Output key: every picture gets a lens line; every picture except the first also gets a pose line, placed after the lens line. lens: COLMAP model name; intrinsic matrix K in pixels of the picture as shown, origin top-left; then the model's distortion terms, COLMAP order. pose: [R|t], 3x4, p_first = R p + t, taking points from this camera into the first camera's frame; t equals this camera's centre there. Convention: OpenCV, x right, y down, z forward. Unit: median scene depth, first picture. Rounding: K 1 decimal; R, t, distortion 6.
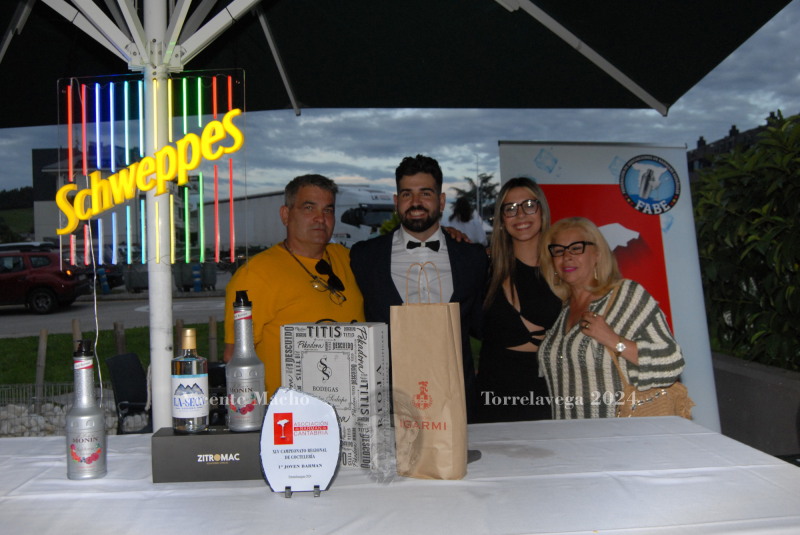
lens RADIAL K [[827.0, 0, 399.0], [0, 827.0, 270.1], [0, 0, 1]] dist [-0.060539, 0.021994]
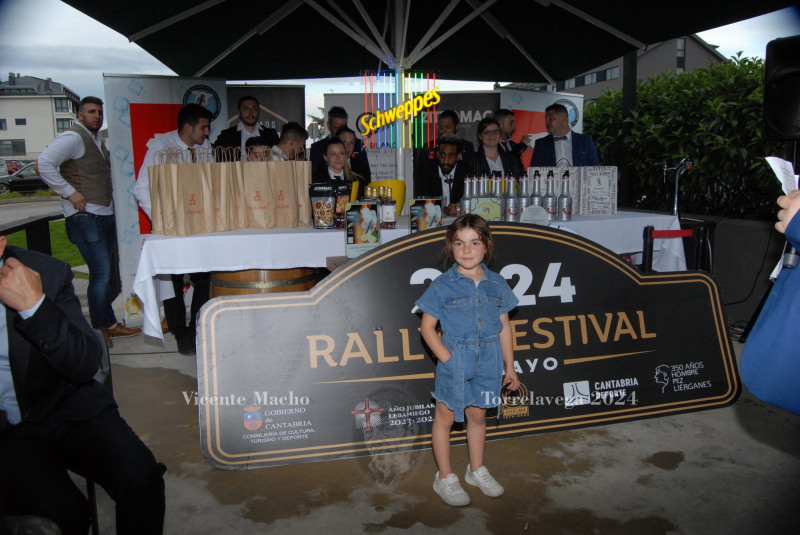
lens RADIAL K [[618.6, 0, 403.6], [0, 618.6, 265.6], [0, 0, 1]] dist [-0.069019, 0.007215]
pose [[0.976804, -0.028962, 0.212167, -0.710097], [-0.001217, 0.990045, 0.140745, 0.082062], [-0.214131, -0.137739, 0.967045, -0.873639]]
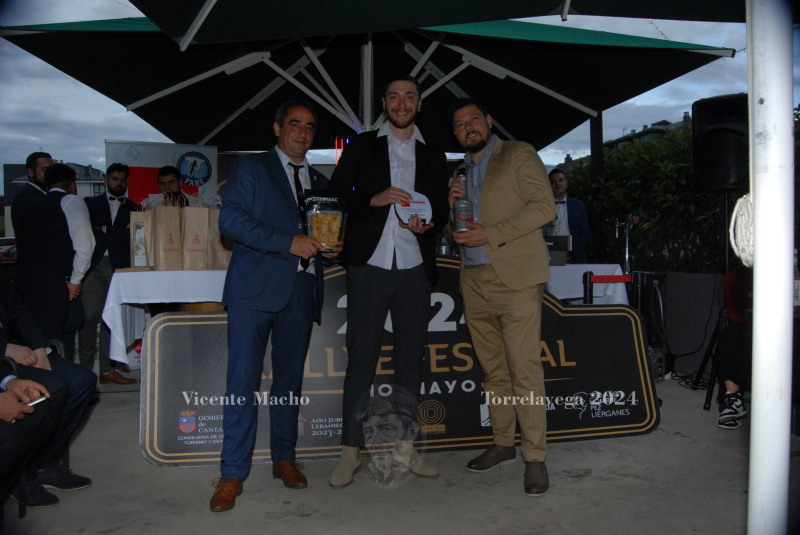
lens RADIAL K [[614.4, 0, 399.6], [0, 614.4, 270.4], [0, 0, 1]] dist [-0.073206, 0.006757]
pose [[0.987691, 0.005656, 0.156312, -0.522324], [-0.007130, 0.999935, 0.008871, 0.190174], [-0.156252, -0.009876, 0.987668, -1.047216]]
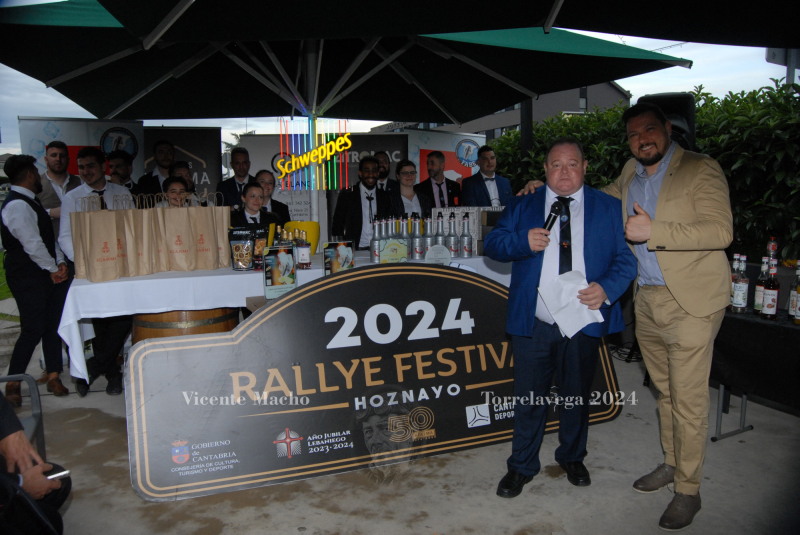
lens RADIAL K [[619.9, 0, 400.3], [0, 619.9, 268.8], [0, 0, 1]] dist [-0.076471, 0.009068]
pose [[0.941199, -0.039614, 0.335522, -0.730243], [0.004339, 0.994438, 0.105238, 0.036343], [-0.337825, -0.097594, 0.936136, -0.994632]]
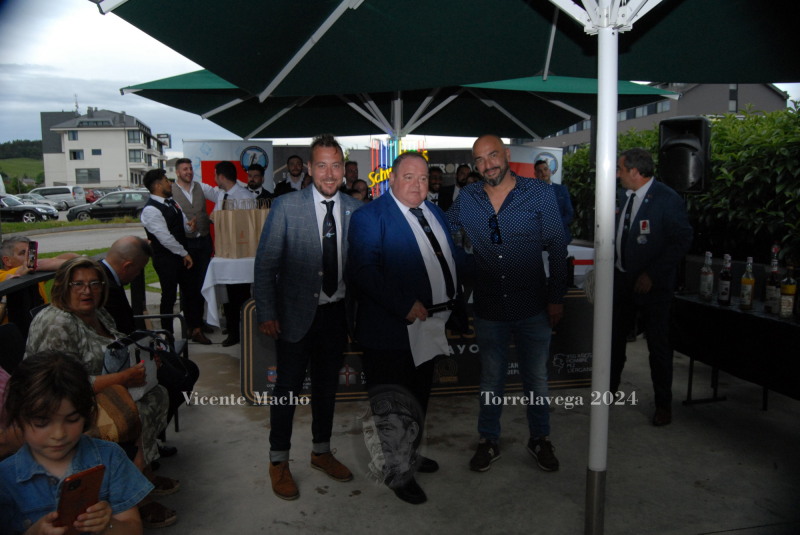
lens RADIAL K [[611.6, 0, 401.5], [0, 611.6, 266.0], [0, 0, 1]] dist [-0.079141, -0.001278]
pose [[0.993640, -0.002580, 0.112576, -0.576980], [-0.008173, 0.995449, 0.094945, 0.040348], [-0.112308, -0.095261, 0.989097, -1.513673]]
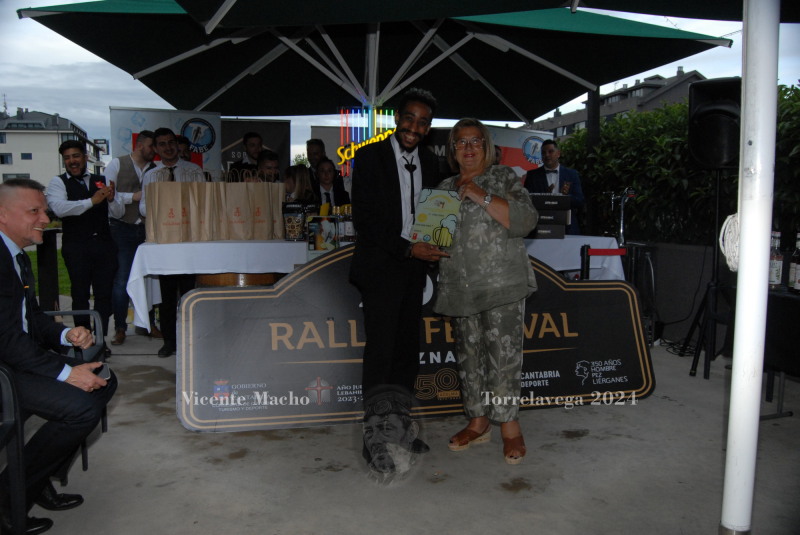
lens RADIAL K [[633.4, 0, 398.6], [0, 633.4, 269.2], [0, 0, 1]] dist [-0.075496, 0.008498]
pose [[0.982952, 0.002379, 0.183849, -0.617092], [-0.016607, 0.996978, 0.075889, 0.145033], [-0.183113, -0.077649, 0.980021, -1.165153]]
